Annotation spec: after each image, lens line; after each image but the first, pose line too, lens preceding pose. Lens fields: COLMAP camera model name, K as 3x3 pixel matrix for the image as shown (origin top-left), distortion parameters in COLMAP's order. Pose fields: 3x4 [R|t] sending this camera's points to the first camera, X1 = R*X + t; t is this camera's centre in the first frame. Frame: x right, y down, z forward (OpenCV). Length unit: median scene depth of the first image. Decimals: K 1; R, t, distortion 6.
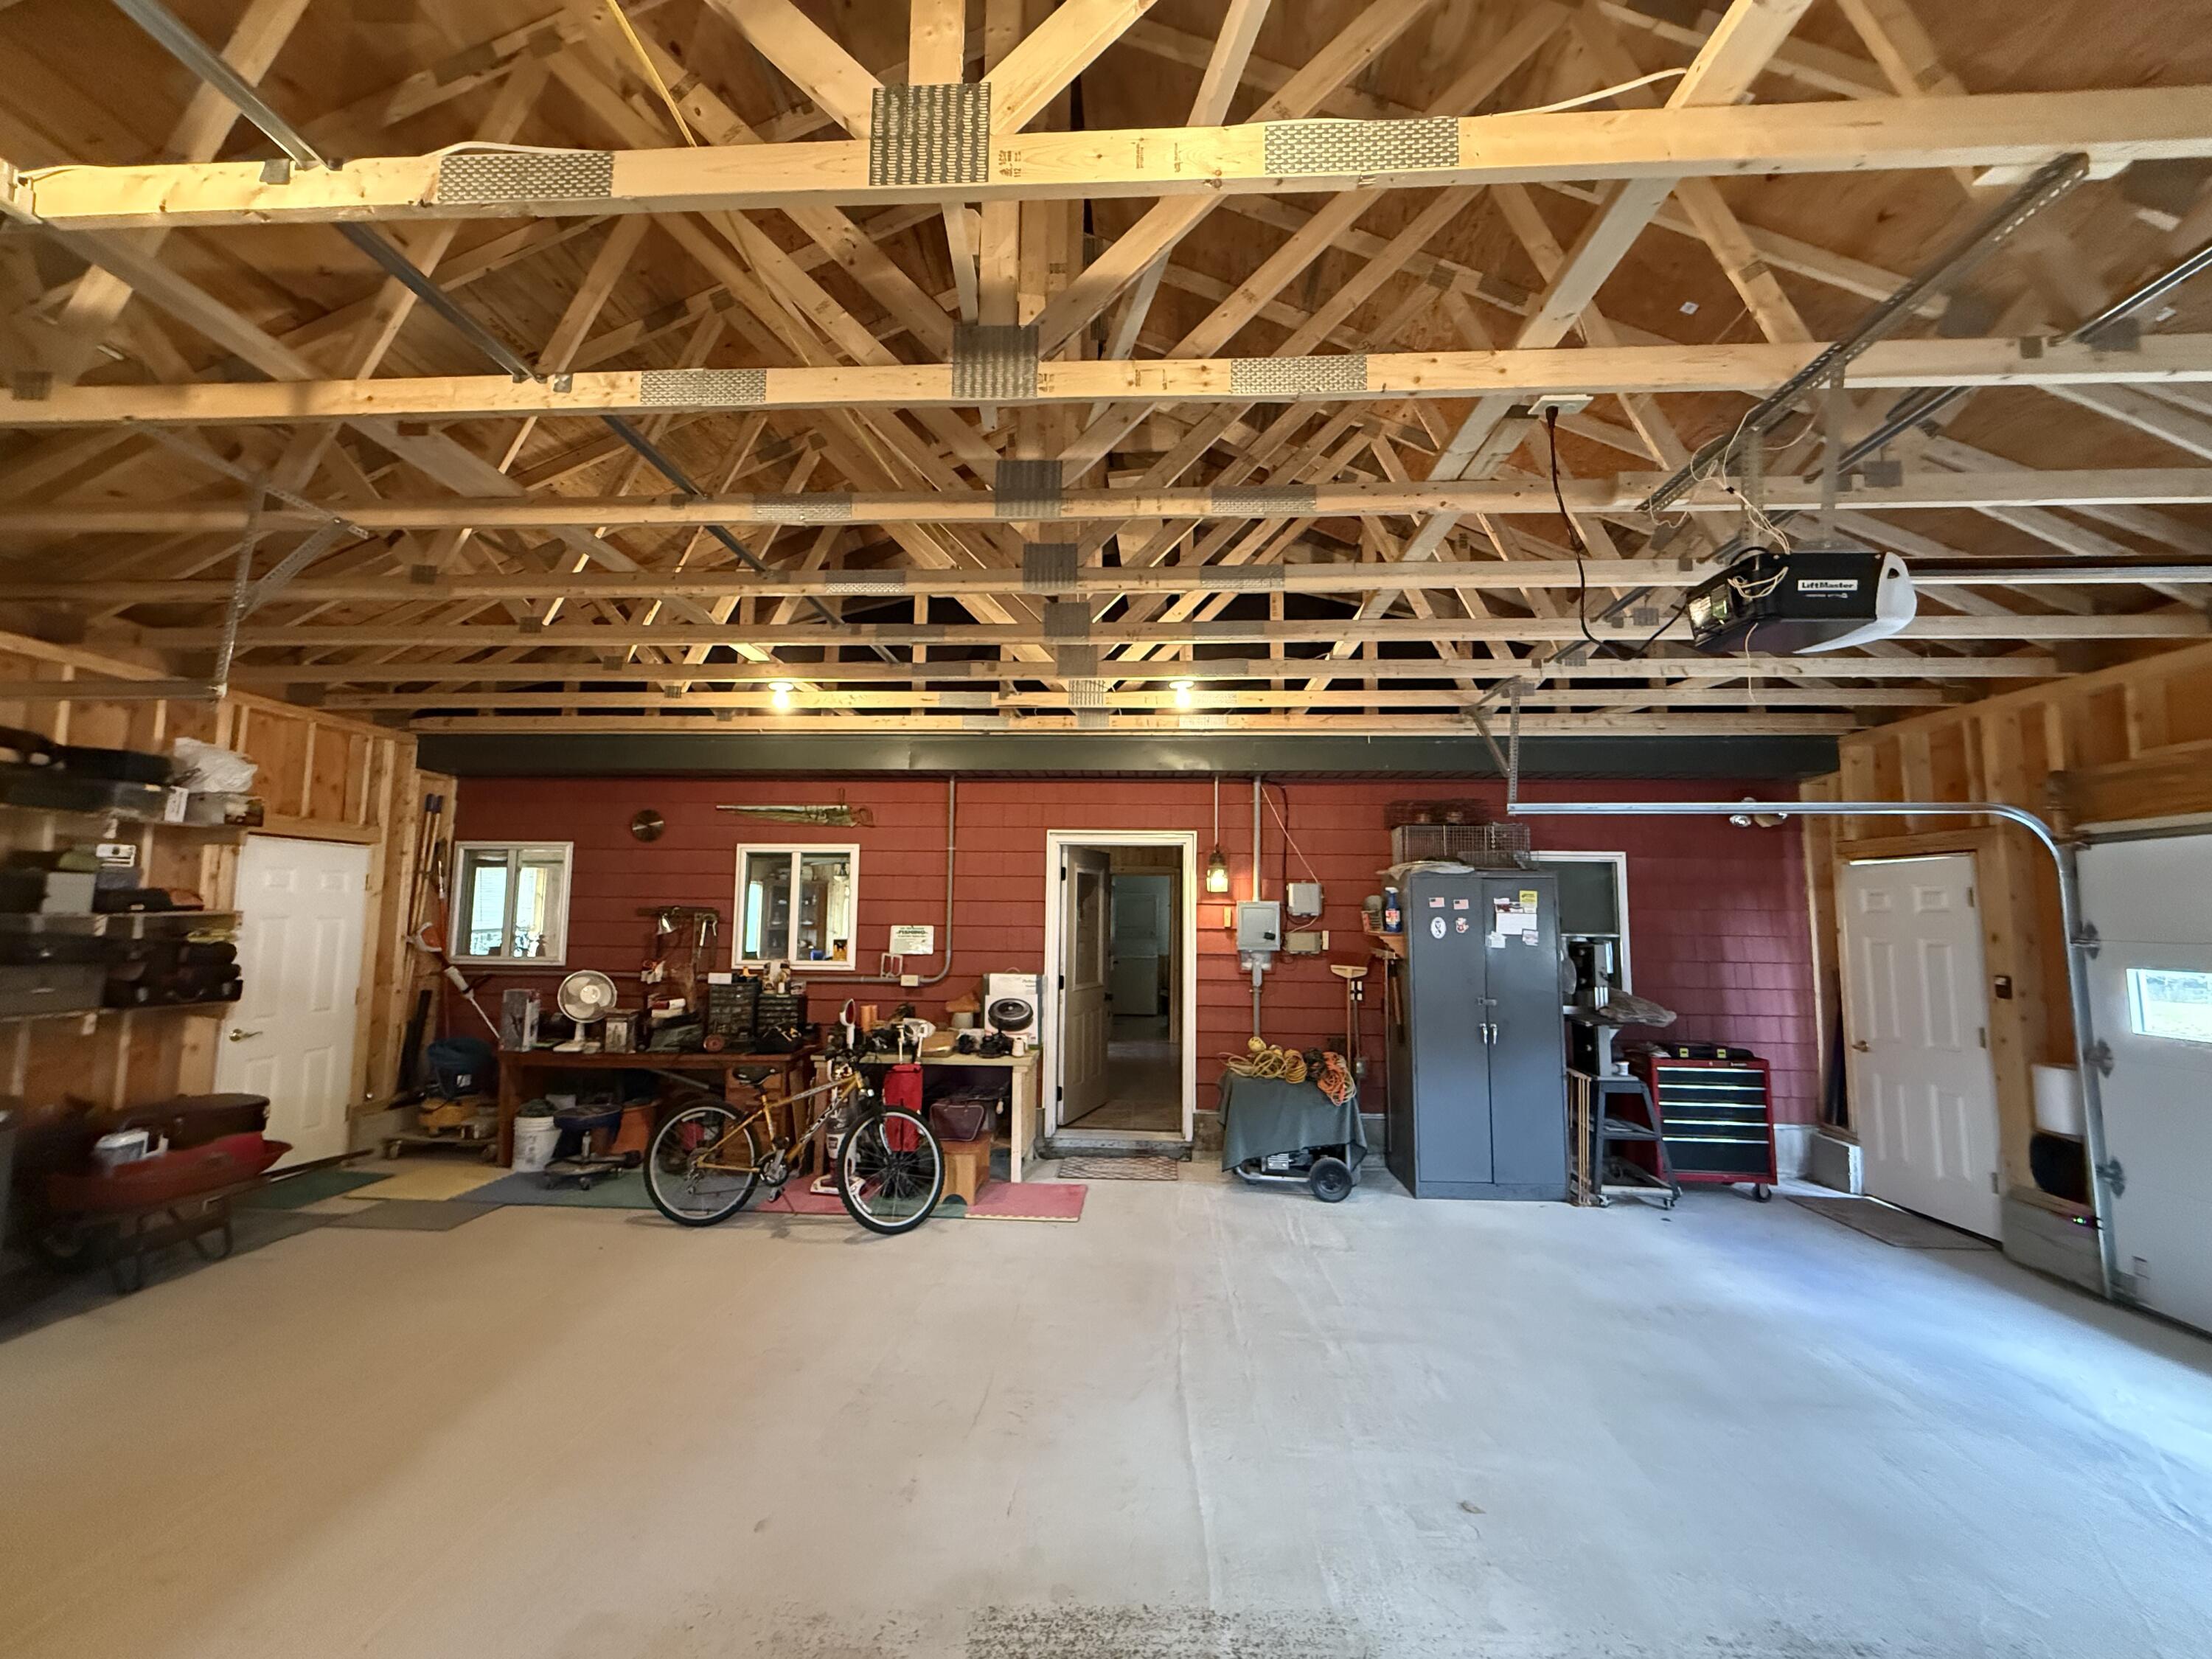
lens RADIAL K [[880.9, 0, 1096.2], [0, 880.9, 828.5], [0, 0, 1]] dist [-0.000439, 0.000315]
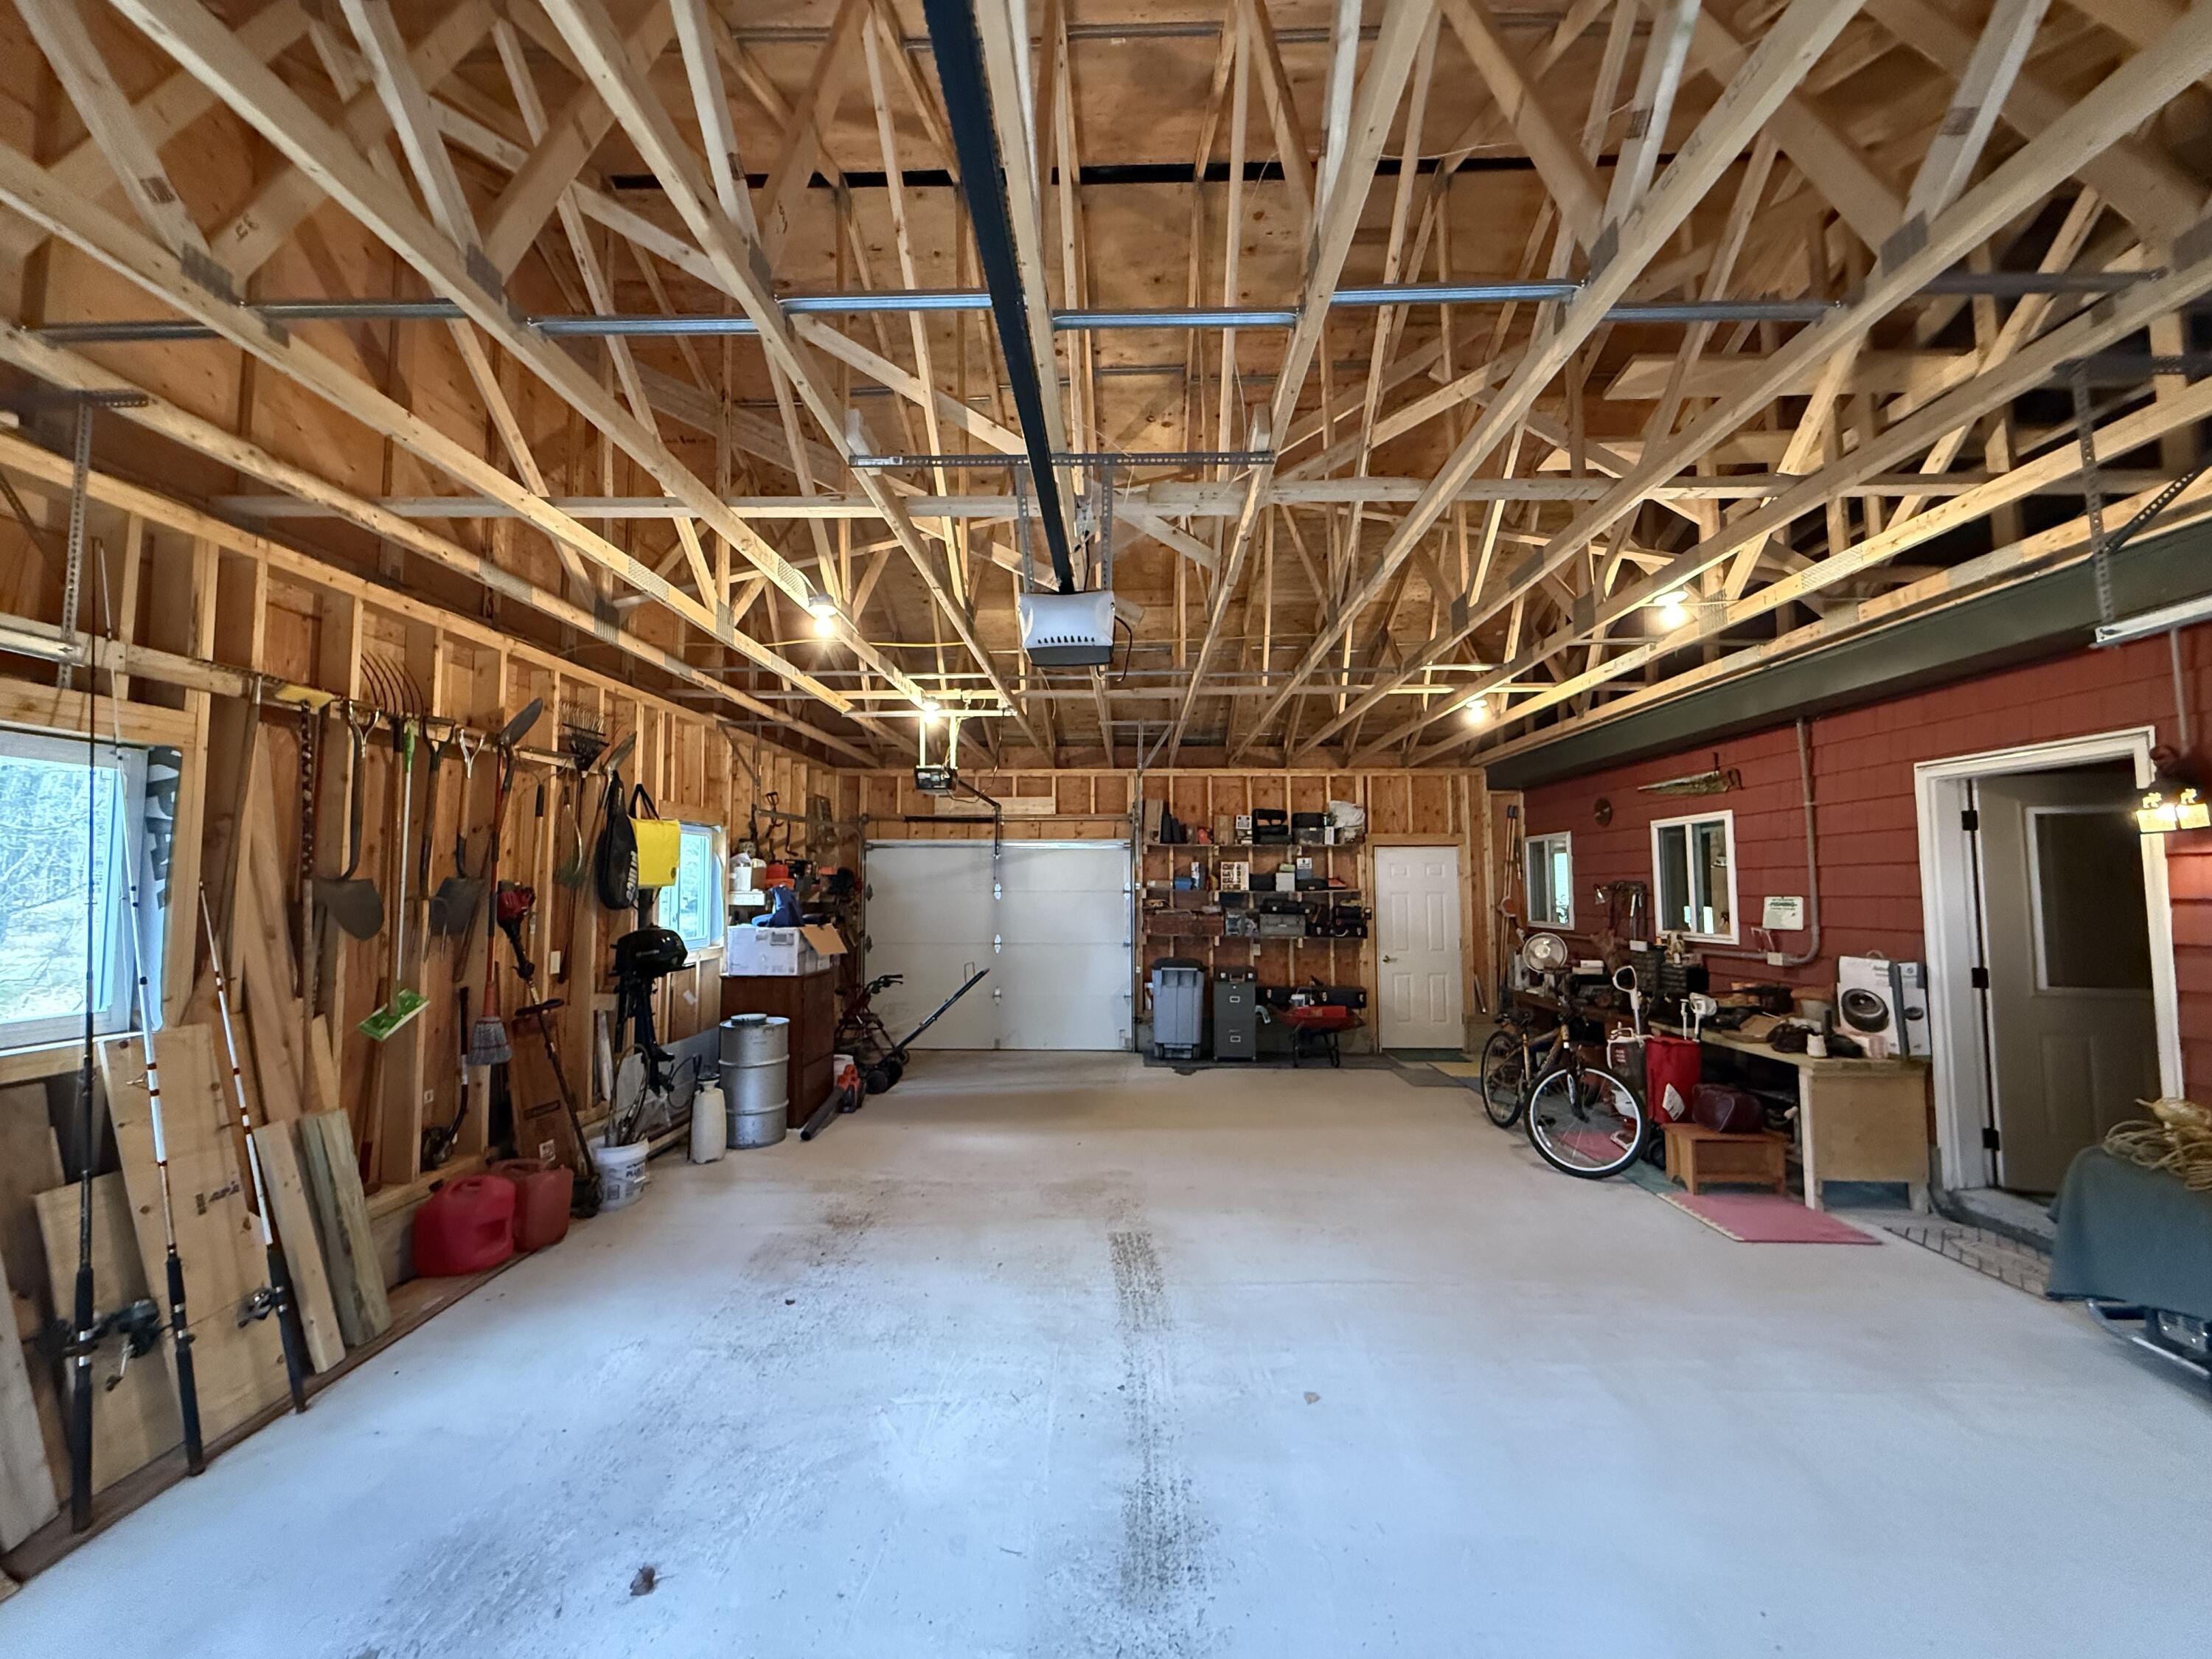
lens RADIAL K [[880.9, 0, 1101.5], [0, 880.9, 833.5], [0, 0, 1]] dist [-0.000439, 0.000315]
pose [[0.024159, -0.077925, -0.996666, 0.679485], [0.100905, 0.992056, -0.075118, 0.048153], [0.994603, -0.098754, 0.031830, 0.327767]]
